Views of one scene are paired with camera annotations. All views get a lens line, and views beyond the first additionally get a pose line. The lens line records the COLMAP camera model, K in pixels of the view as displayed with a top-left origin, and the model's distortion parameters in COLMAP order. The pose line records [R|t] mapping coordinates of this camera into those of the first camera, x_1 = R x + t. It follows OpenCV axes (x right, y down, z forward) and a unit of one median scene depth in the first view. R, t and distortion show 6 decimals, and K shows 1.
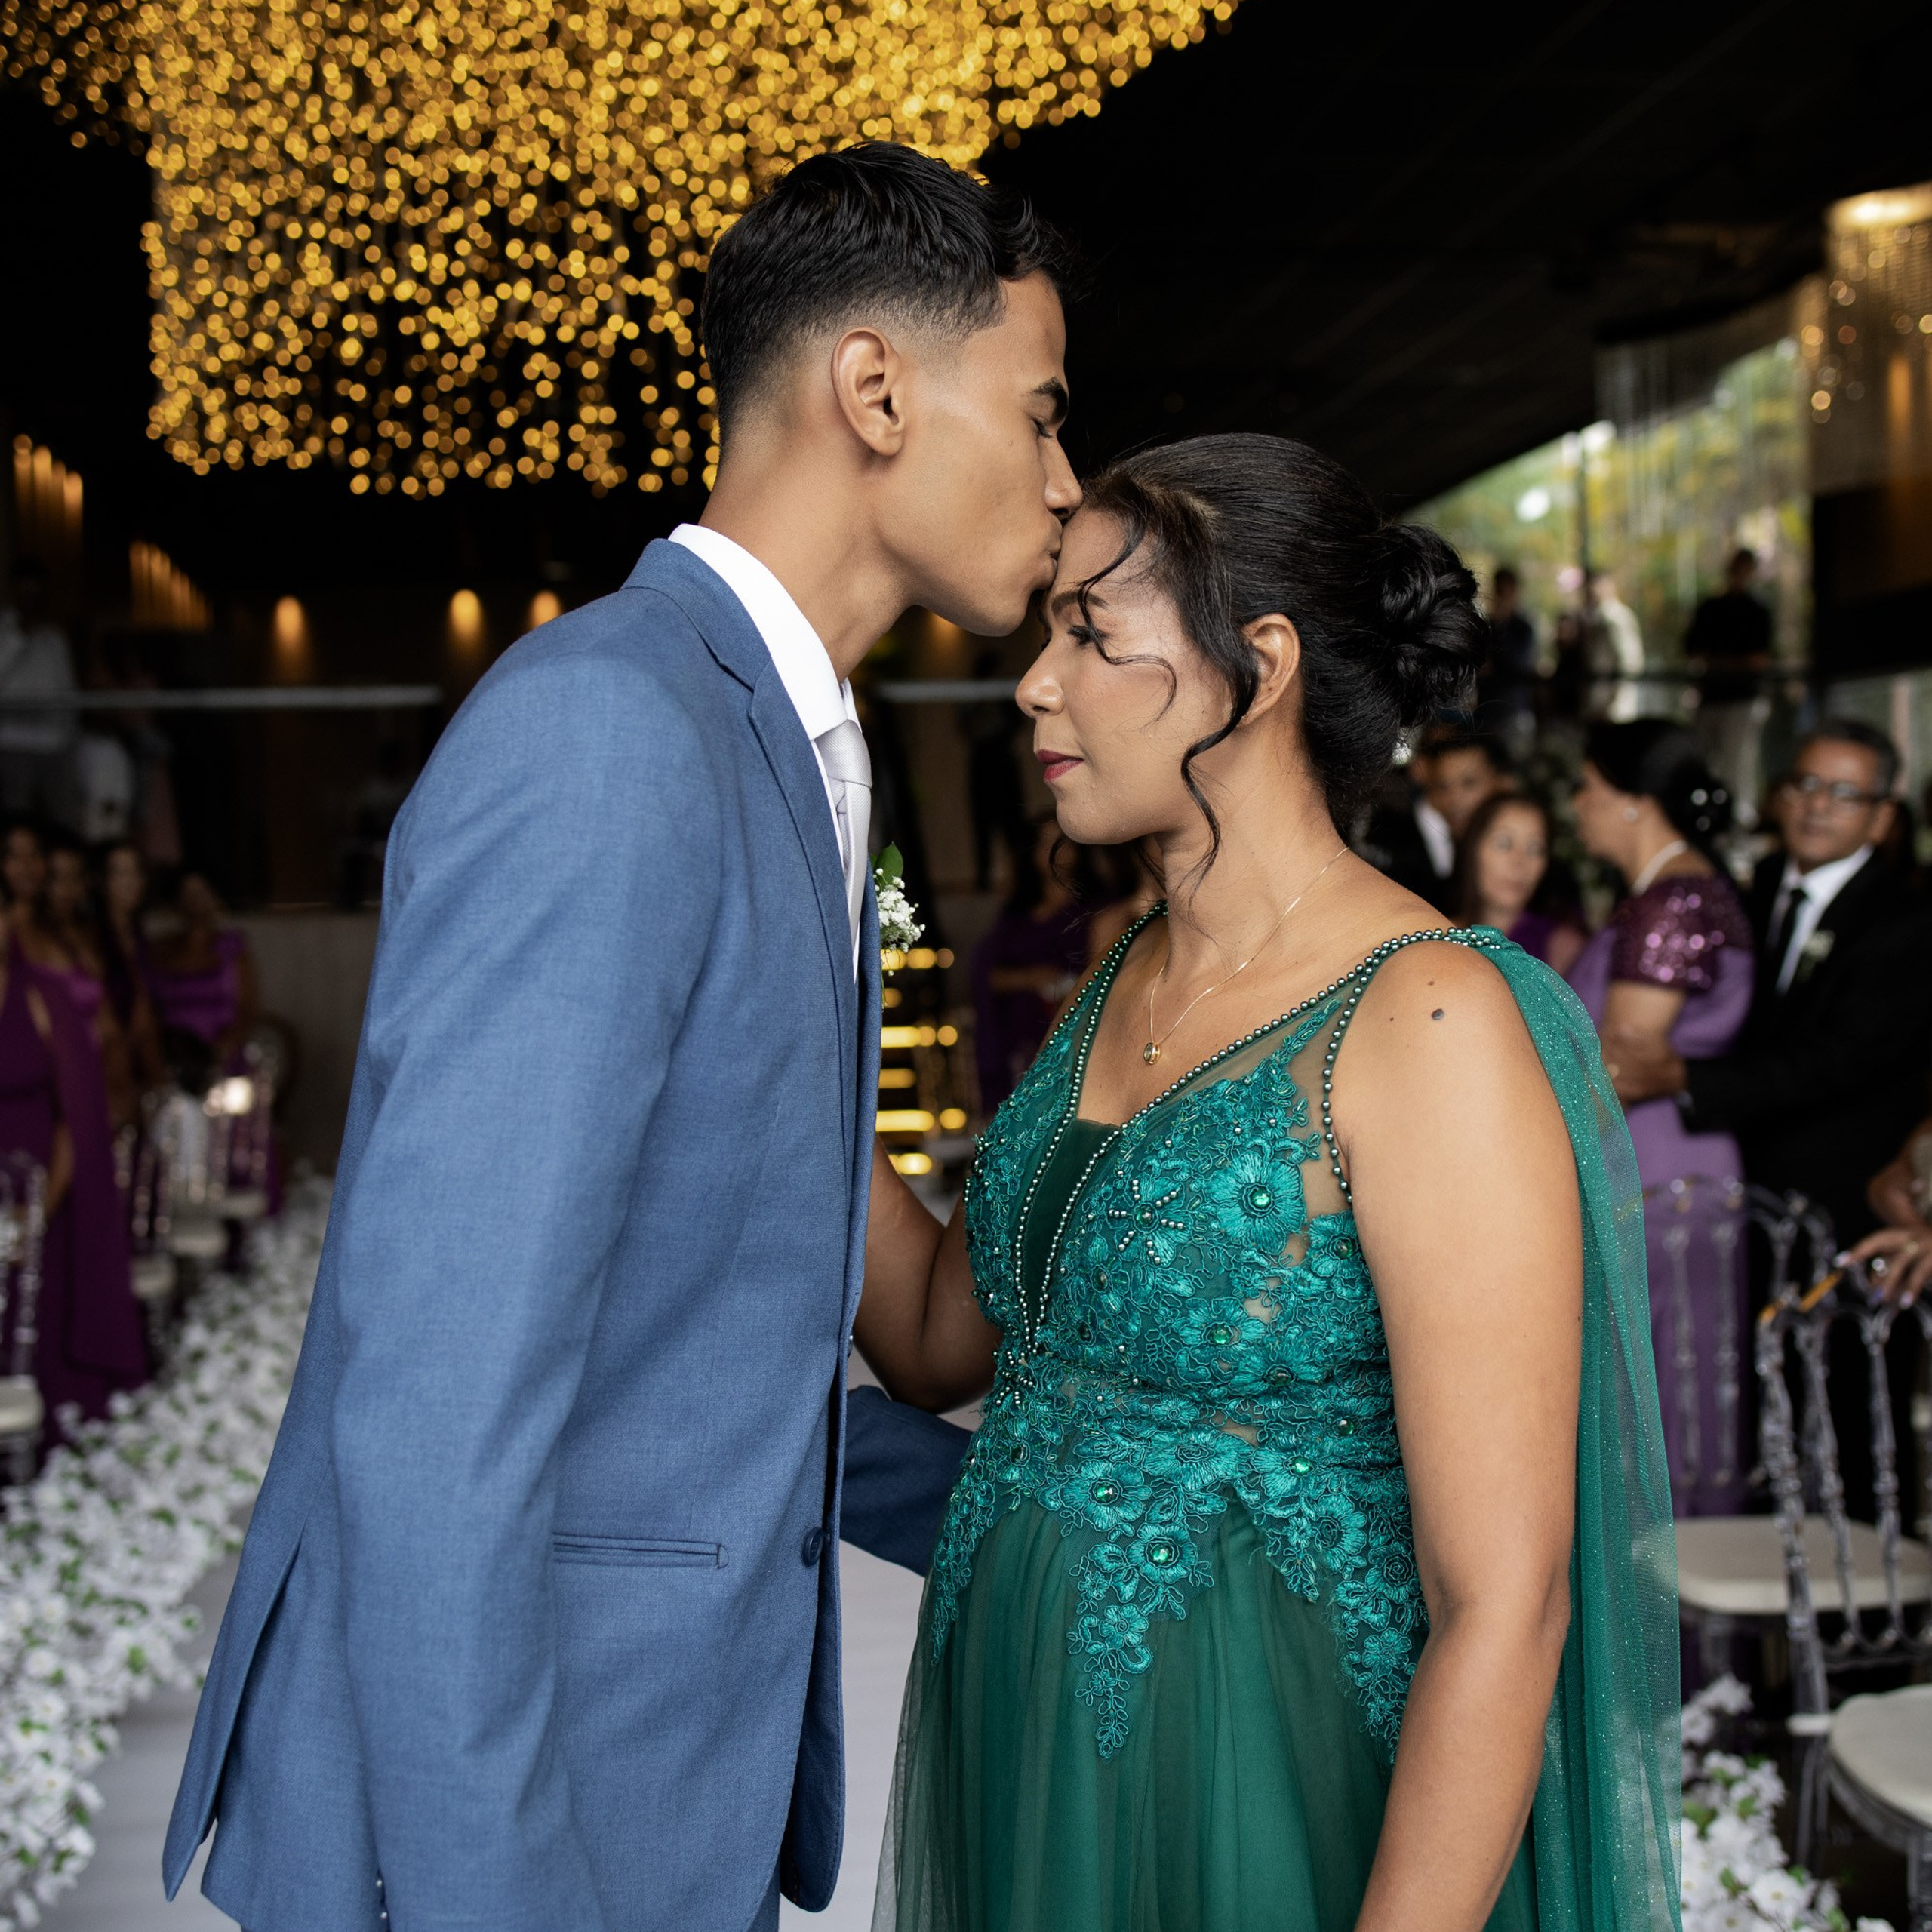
lens RADIAL K [[3063.0, 0, 1004.6], [0, 3063.0, 967.1], [0, 0, 1]] dist [0.036610, -0.180505]
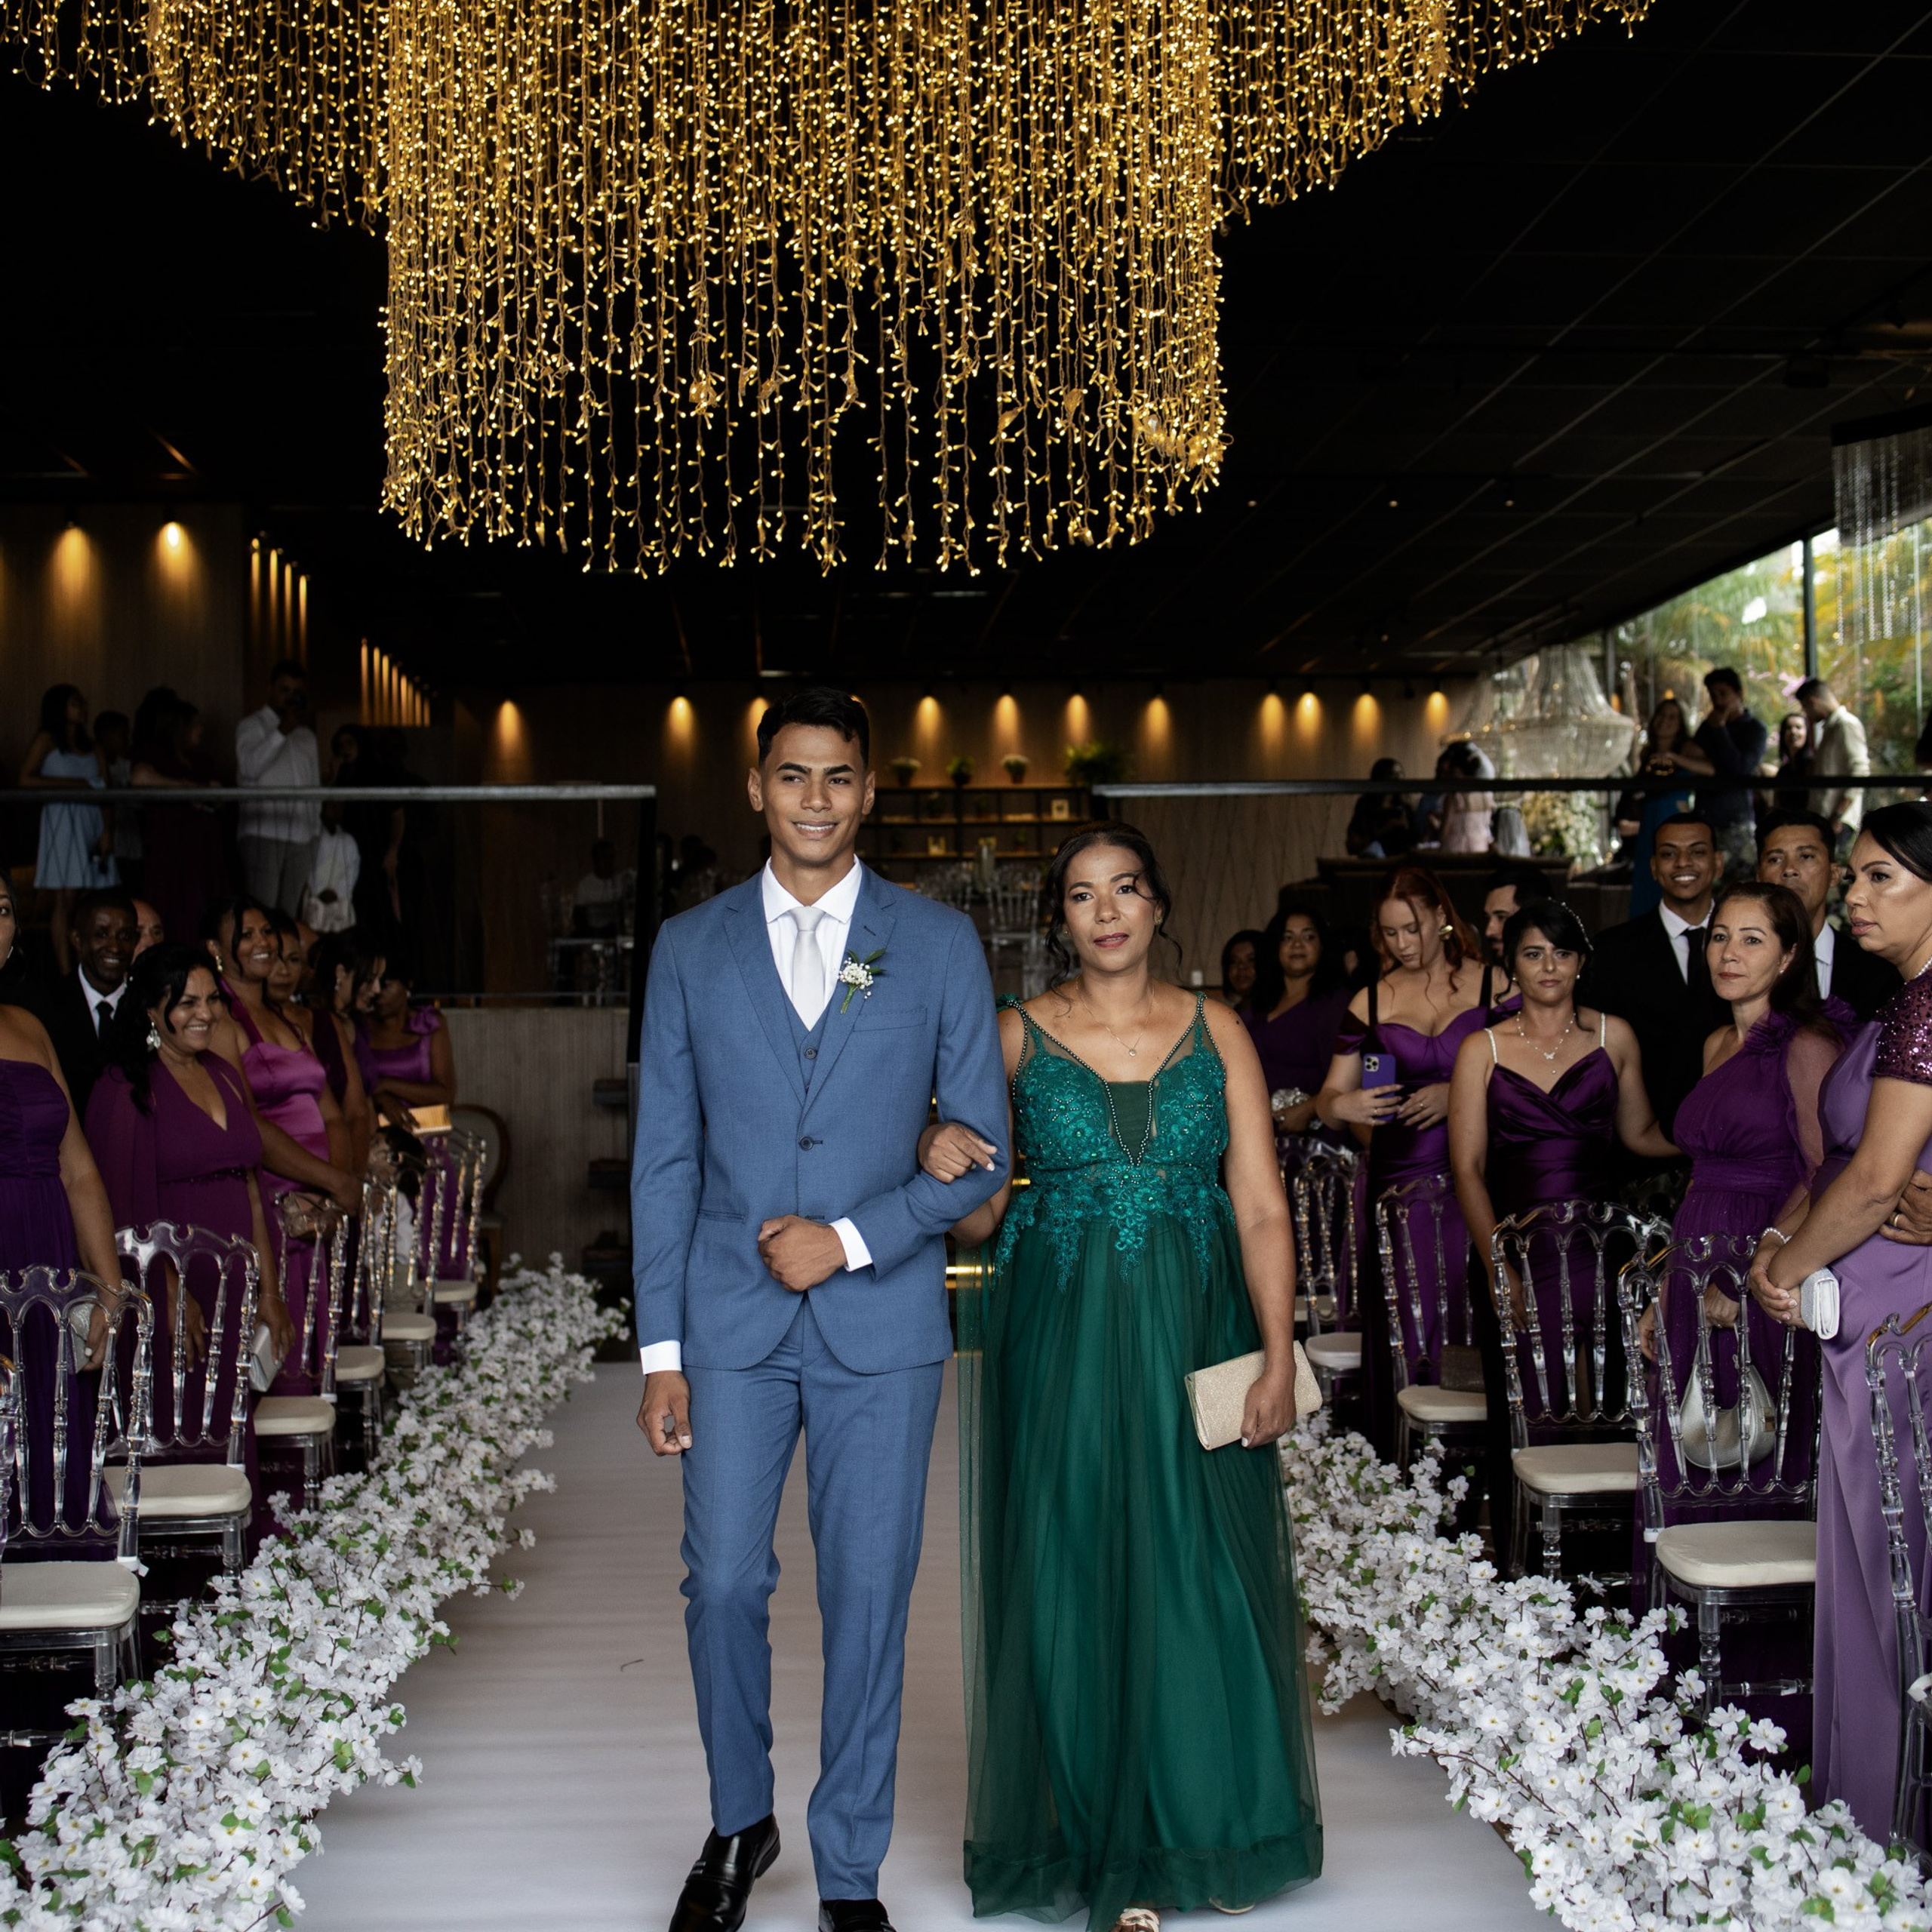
lens RADIAL K [[3051.2, 0, 979.8], [0, 3051.2, 993.2], [0, 0, 1]] dist [-0.024291, -0.017363]
pose [[0.997232, 0.013099, -0.073194, -0.012057], [-0.015025, 0.999553, -0.025828, 0.005205], [0.072823, 0.026856, 0.996983, 0.040068]]
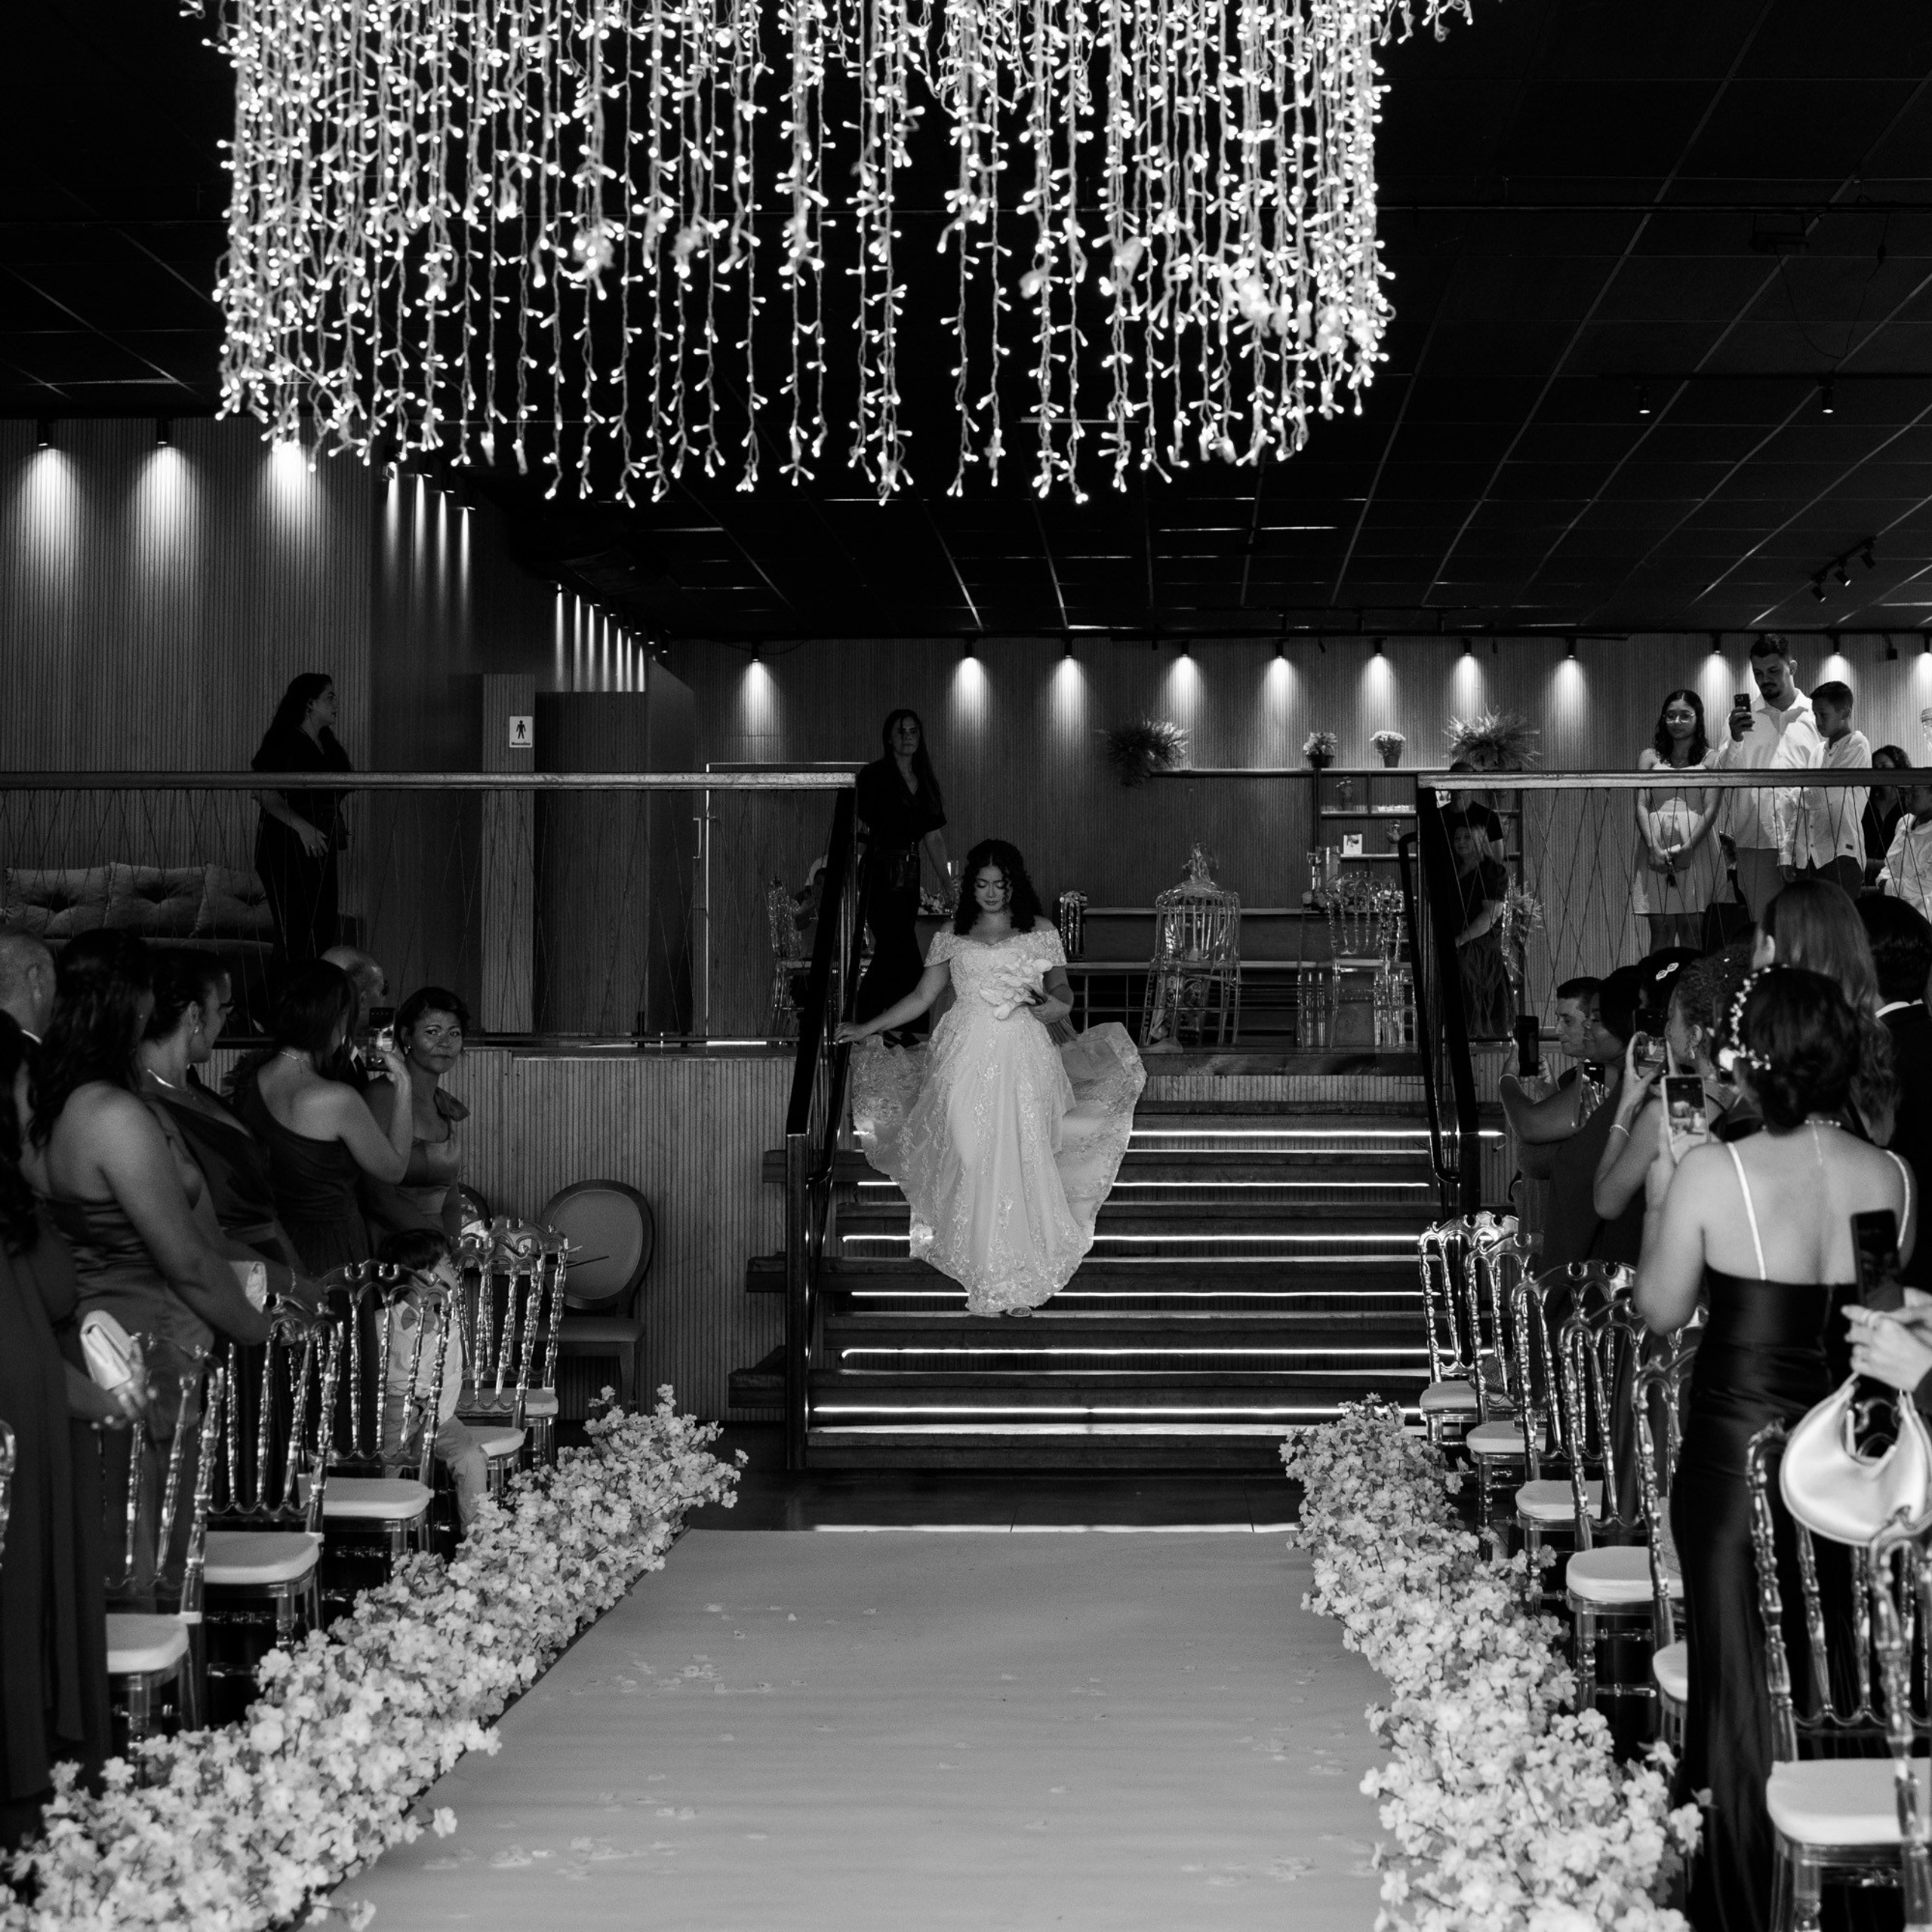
lens RADIAL K [[3681.4, 0, 1097.2], [0, 3681.4, 814.3], [0, 0, 1]] dist [-0.029195, -0.091930]
pose [[0.985305, 0.014729, -0.170169, 0.091802], [-0.028081, 0.996687, -0.076326, -0.023404], [0.168481, 0.079983, 0.982454, 0.220607]]
